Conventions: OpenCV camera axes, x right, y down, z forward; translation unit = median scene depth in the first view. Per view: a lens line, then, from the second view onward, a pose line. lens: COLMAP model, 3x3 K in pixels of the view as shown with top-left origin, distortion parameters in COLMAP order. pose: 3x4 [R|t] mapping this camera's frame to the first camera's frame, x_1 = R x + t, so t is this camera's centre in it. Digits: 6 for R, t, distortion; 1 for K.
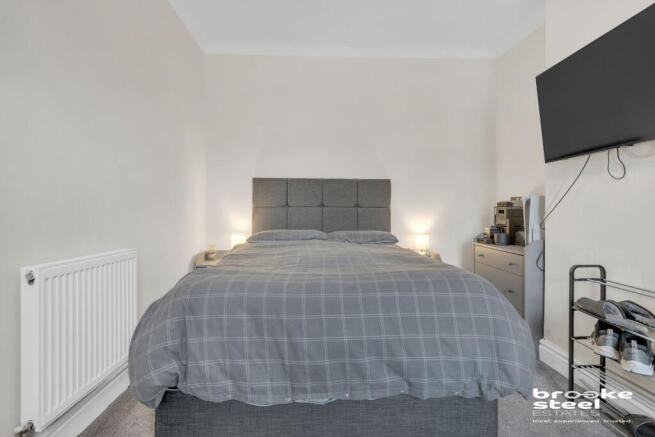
lens RADIAL K [[301.1, 0, 325.7], [0, 301.1, 212.4], [0, 0, 1]] dist [-0.001274, 0.000531]
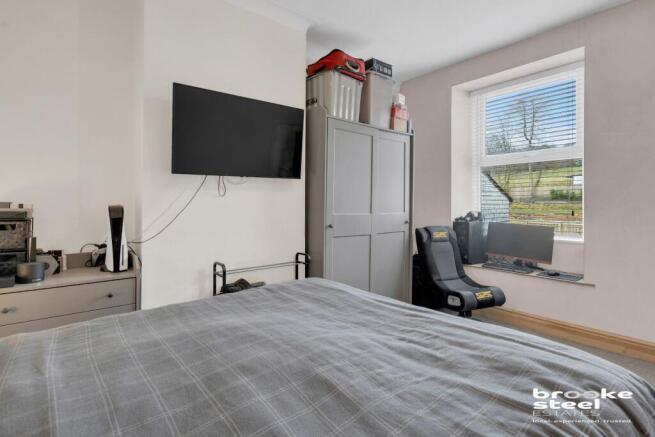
lens RADIAL K [[301.1, 0, 325.7], [0, 301.1, 212.4], [0, 0, 1]] dist [-0.001274, 0.000531]
pose [[-0.575850, -0.032207, 0.816921, -0.465780], [0.002338, 0.999155, 0.041040, -0.098844], [-0.817552, 0.025542, -0.575288, 1.477161]]
